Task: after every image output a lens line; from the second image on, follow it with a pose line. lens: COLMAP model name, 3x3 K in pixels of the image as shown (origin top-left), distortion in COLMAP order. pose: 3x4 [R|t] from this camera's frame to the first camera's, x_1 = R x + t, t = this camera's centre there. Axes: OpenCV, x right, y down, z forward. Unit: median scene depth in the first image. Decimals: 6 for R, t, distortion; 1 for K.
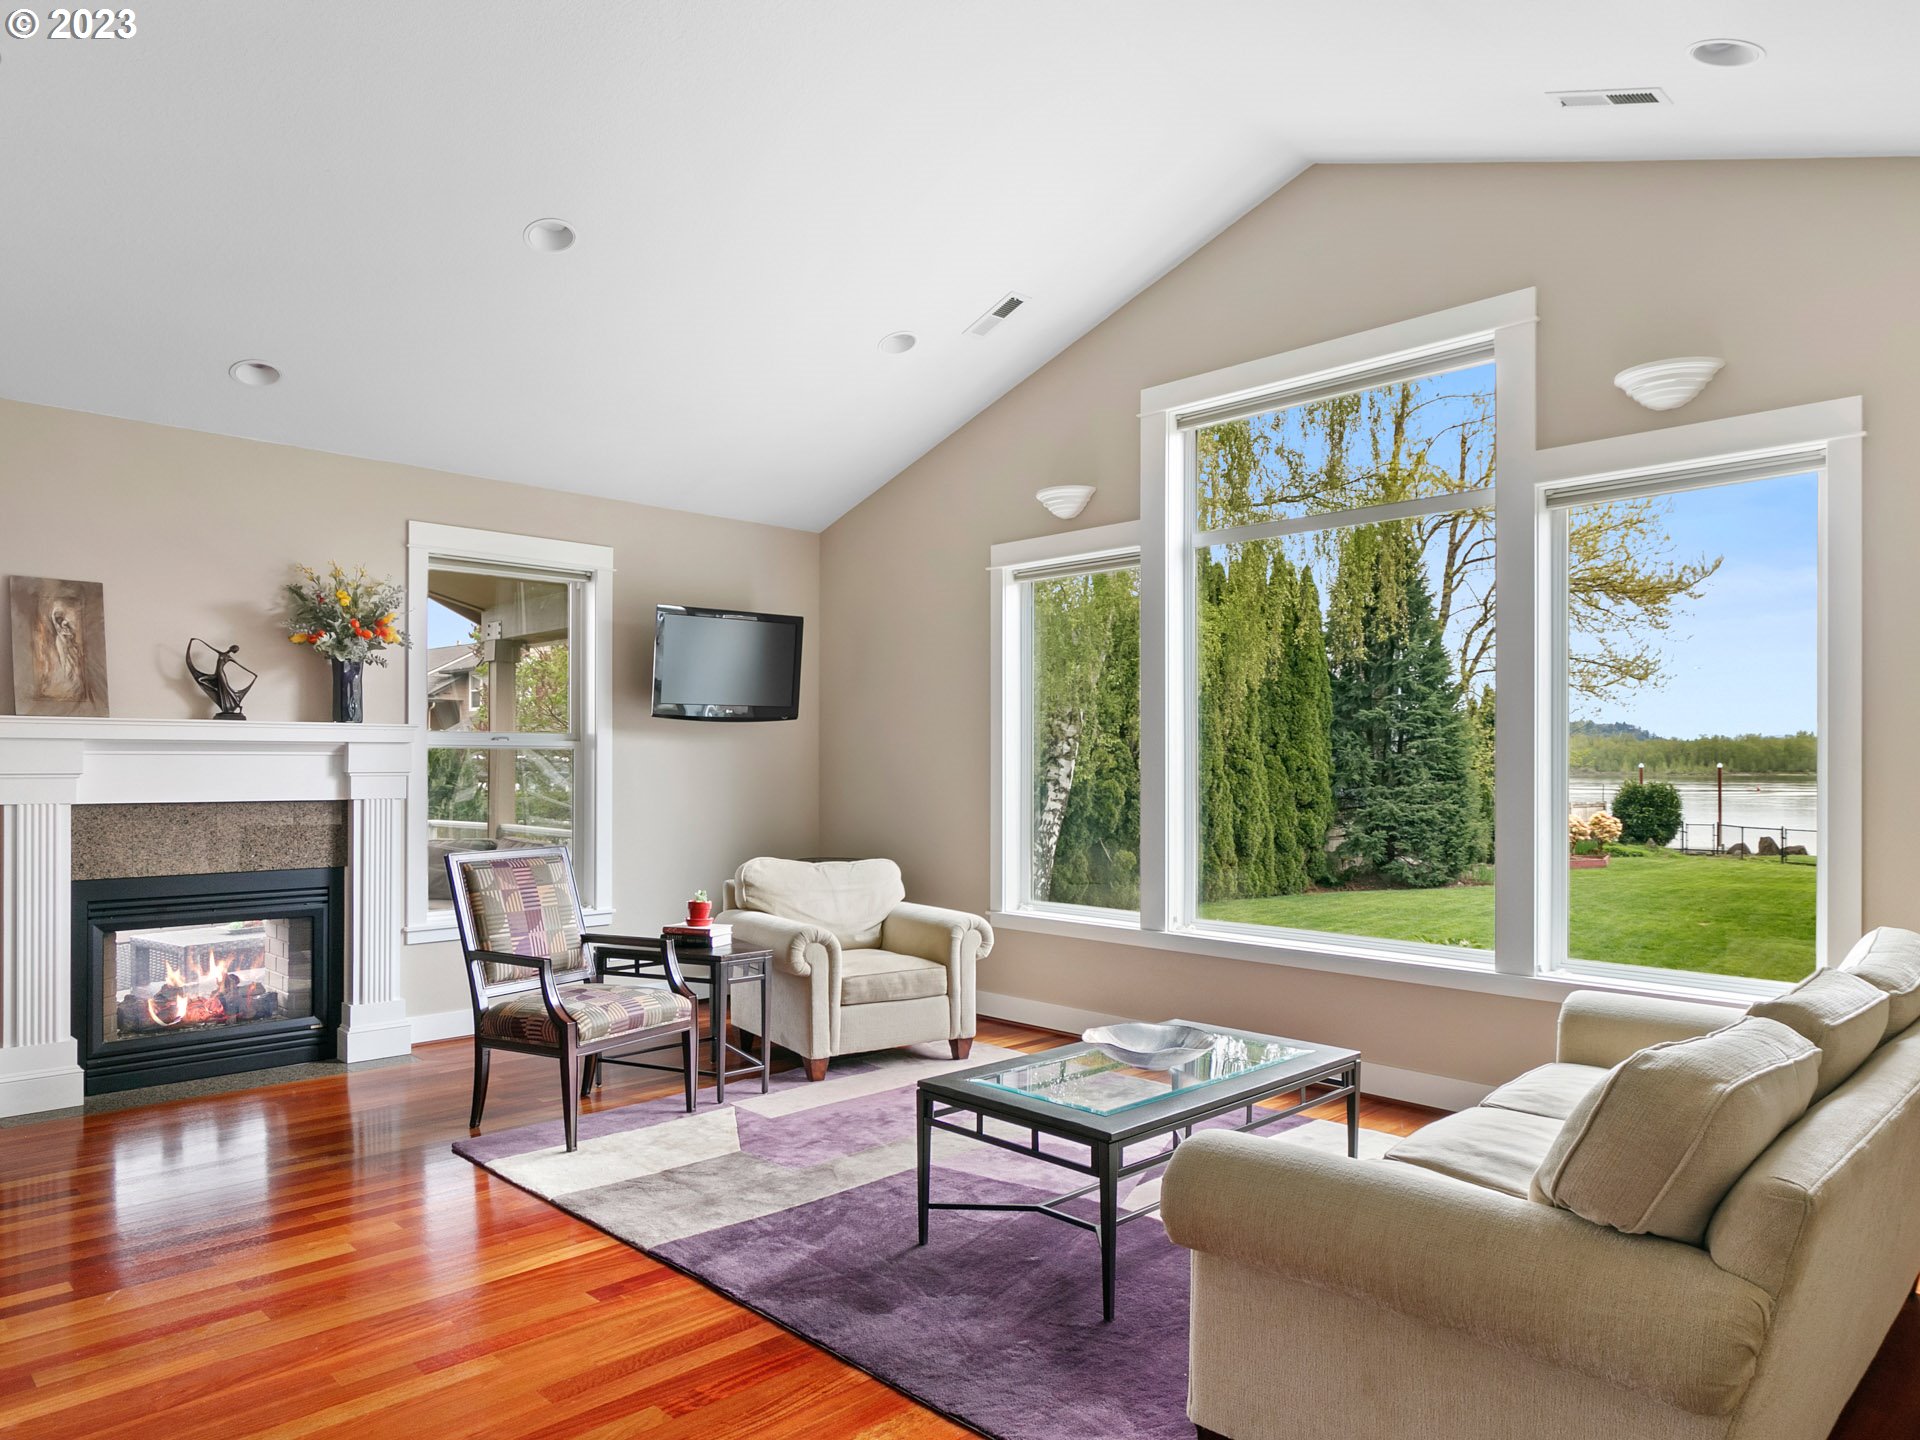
lens RADIAL K [[1242.7, 0, 959.1], [0, 1242.7, 764.8], [0, 0, 1]] dist [0.004912, -0.001859]
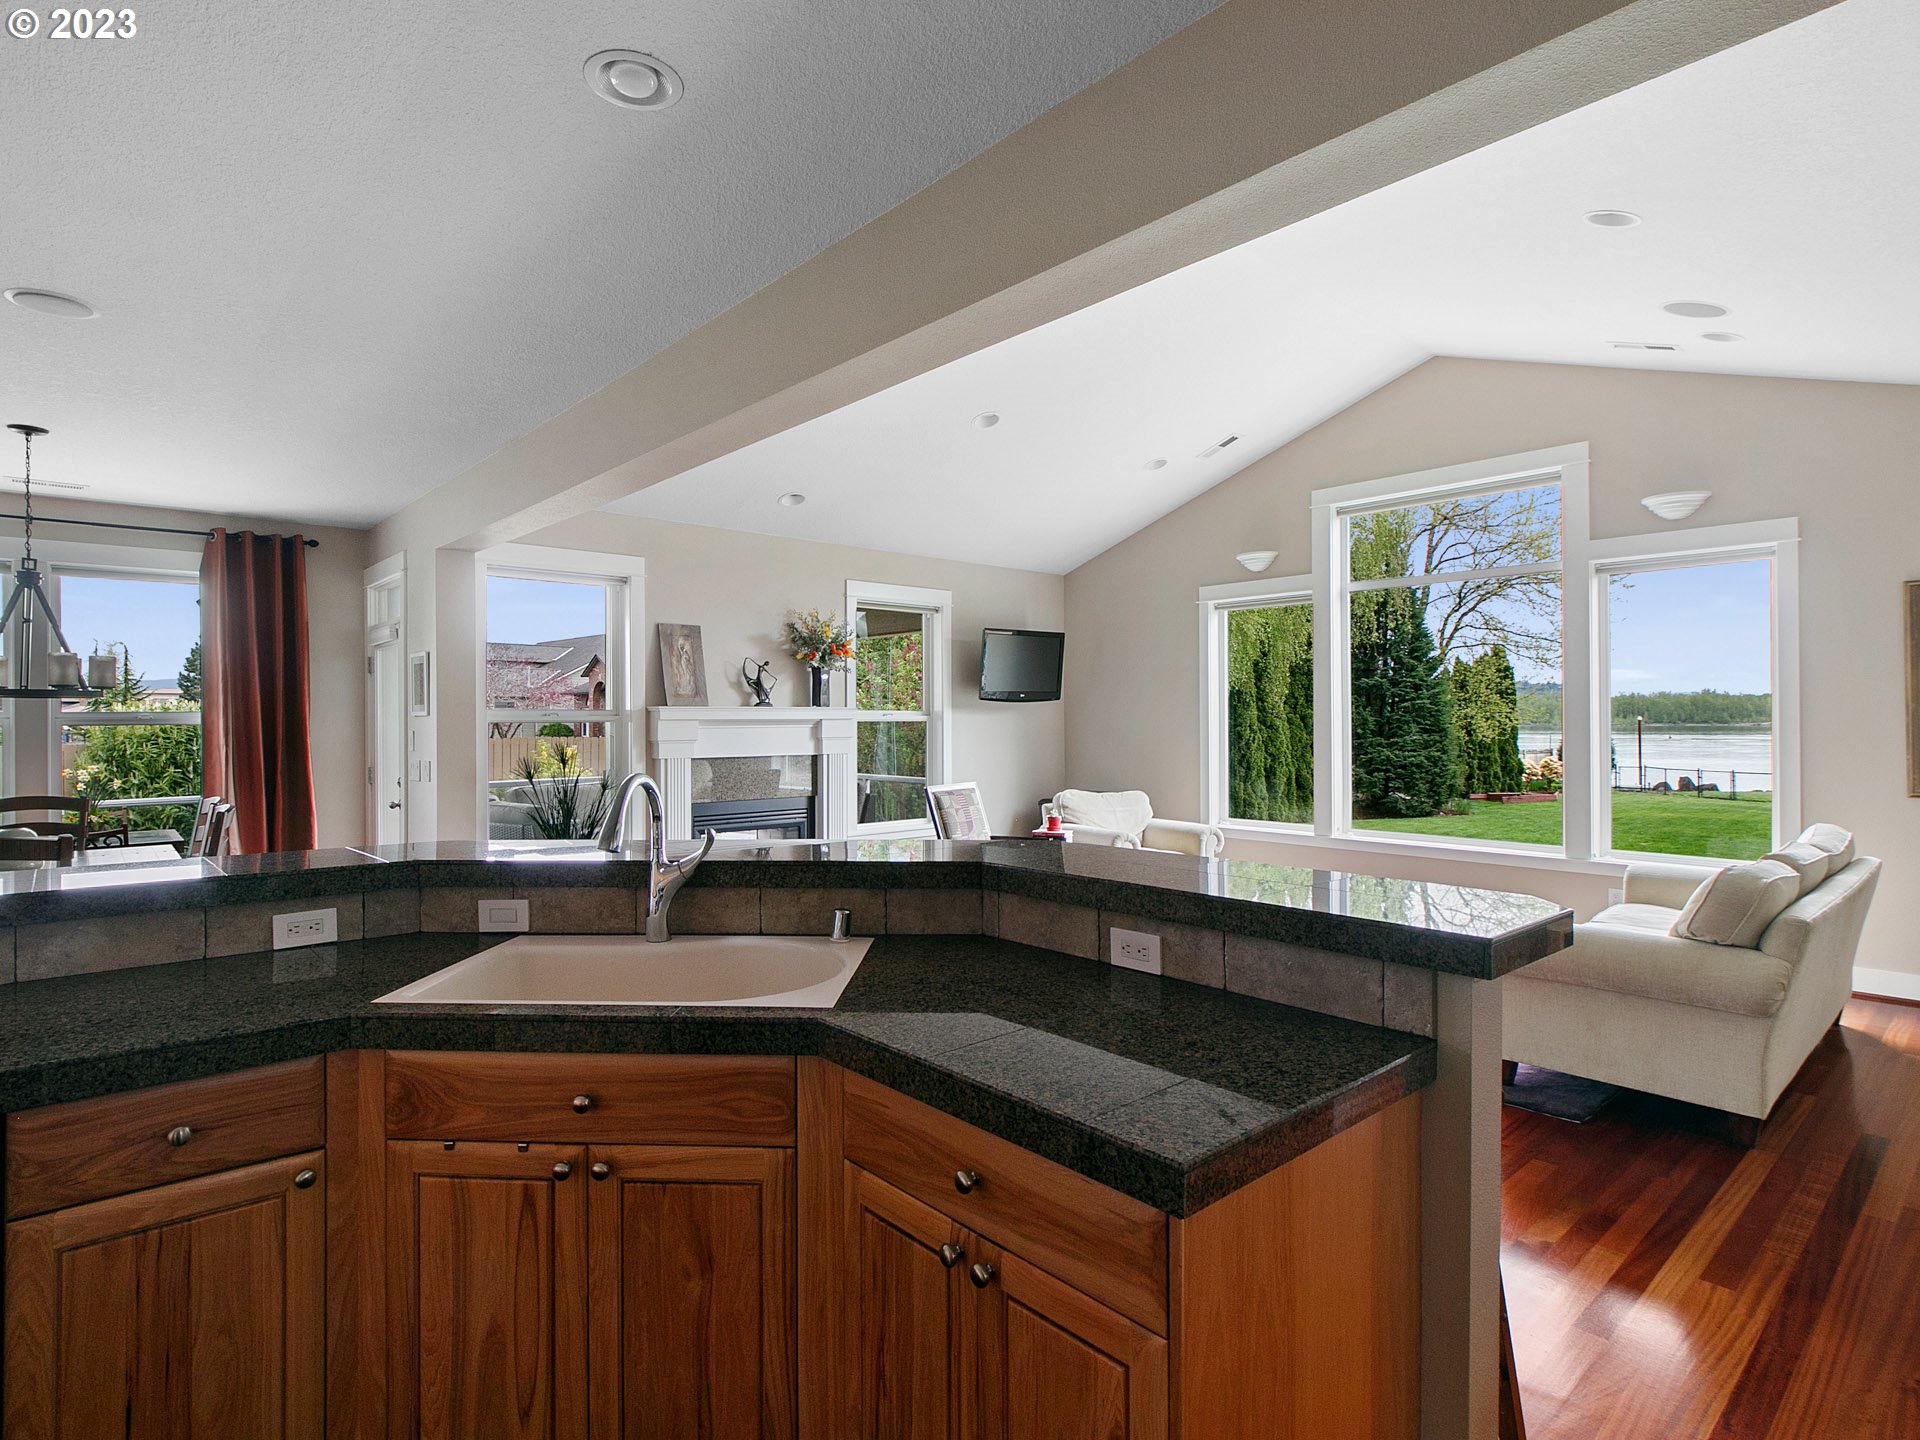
lens RADIAL K [[1004.2, 0, 951.5], [0, 1004.2, 715.5], [0, 0, 1]] dist [-0.000687, -0.004176]
pose [[0.998713, -0.005374, -0.050431, -0.198975], [0.005130, 0.999974, -0.004985, -0.011899], [0.050456, 0.004720, 0.998715, -0.232628]]
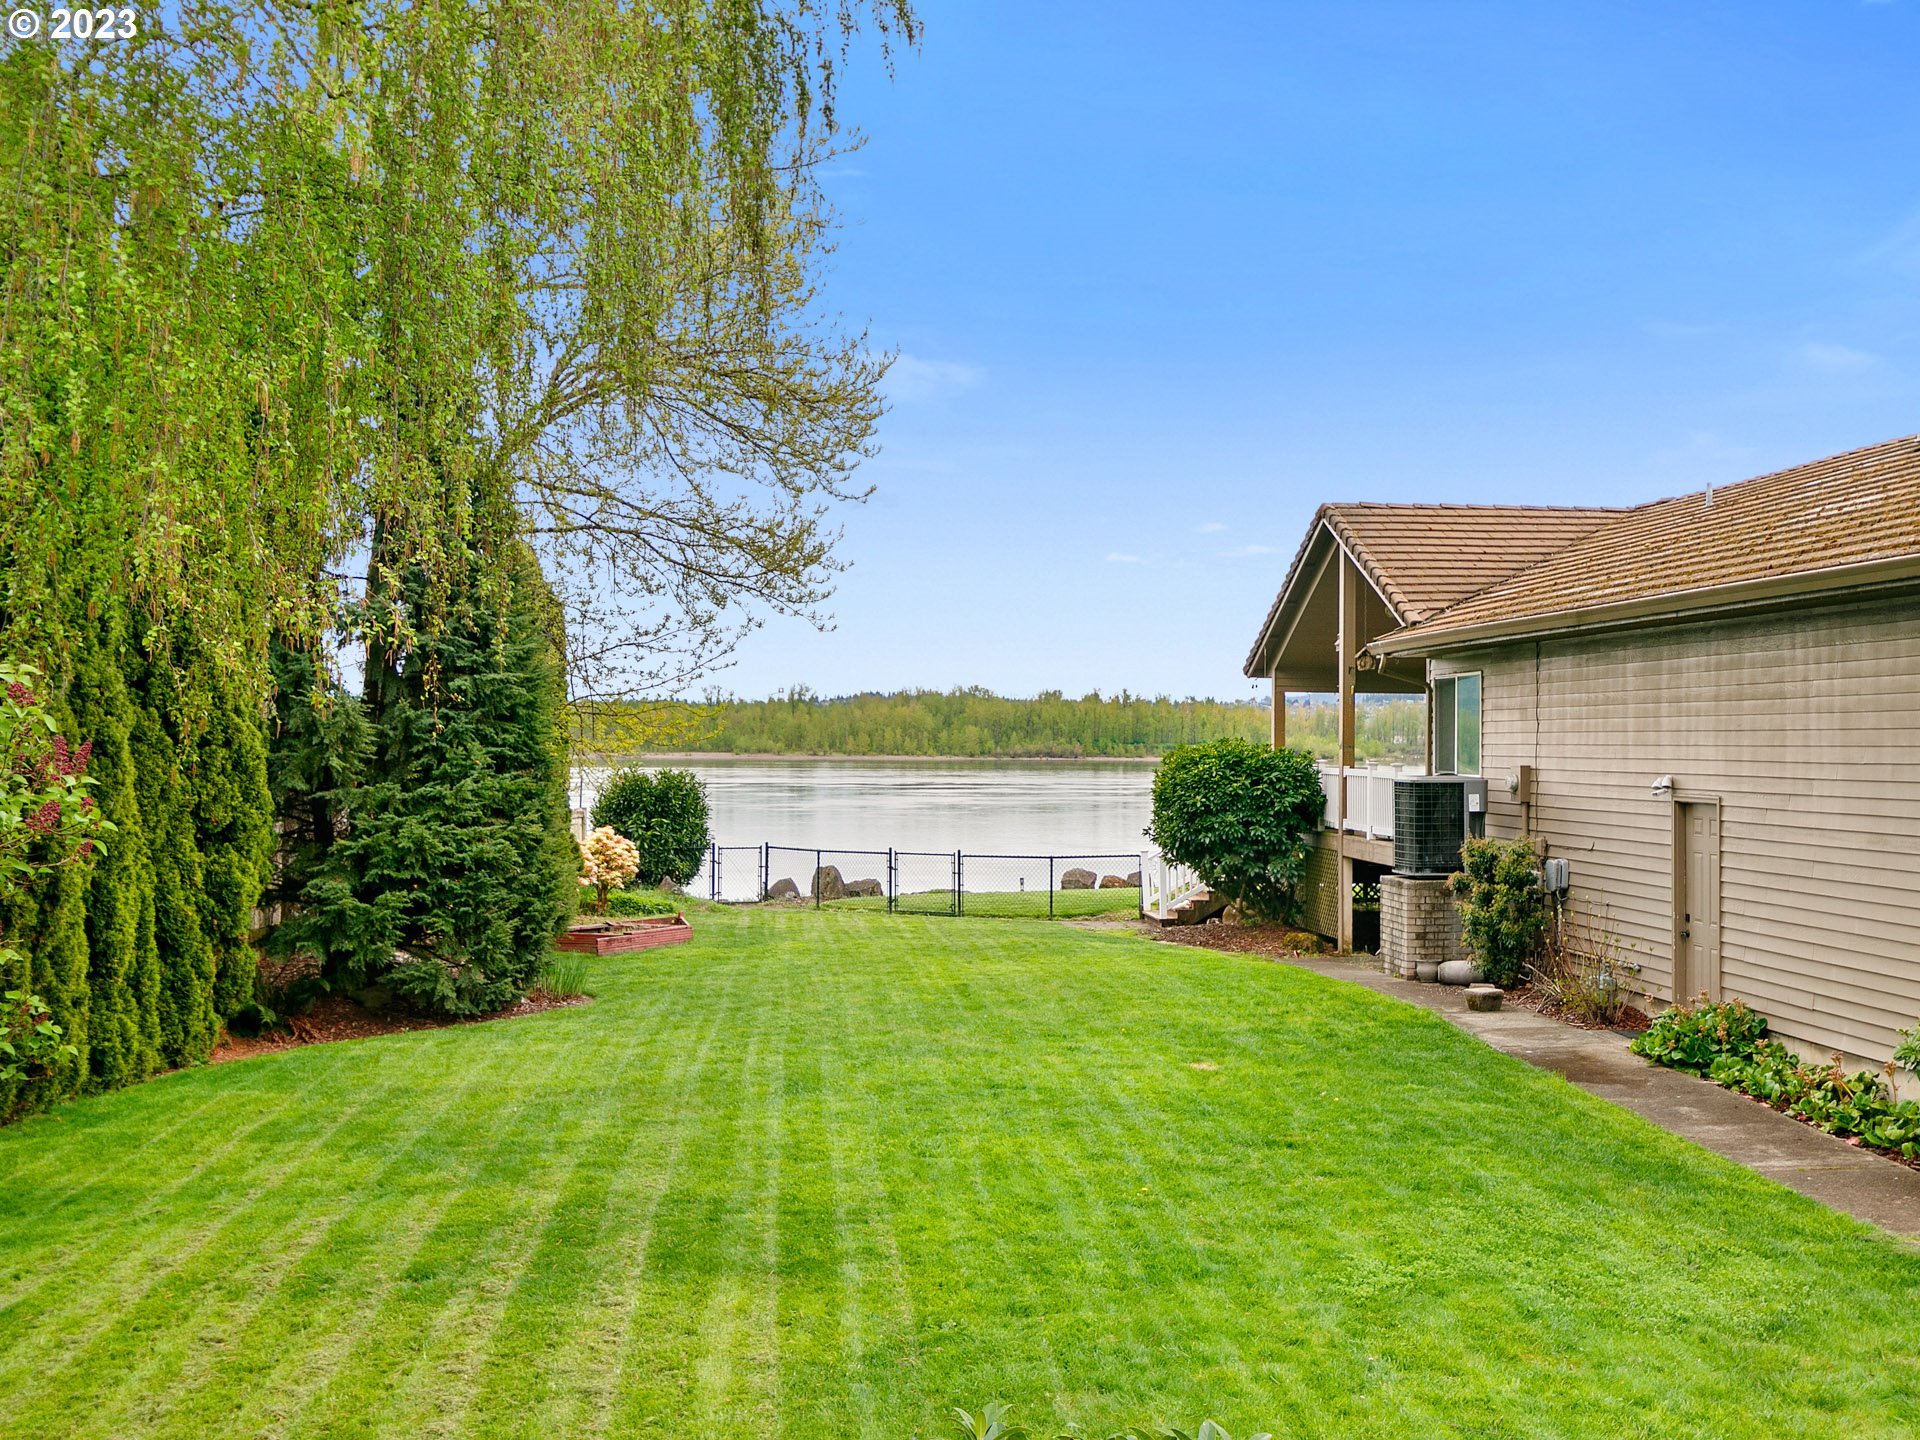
lens RADIAL K [[2318.7, 0, 957.7], [0, 2318.7, 714.6], [0, 0, 1]] dist [-0.010254, 0.000000]
pose [[0.706457, 0.012180, 0.707651, -0.314172], [-0.005679, 0.999917, -0.011541, 0.006907], [-0.707733, 0.004135, 0.706468, 1.271060]]
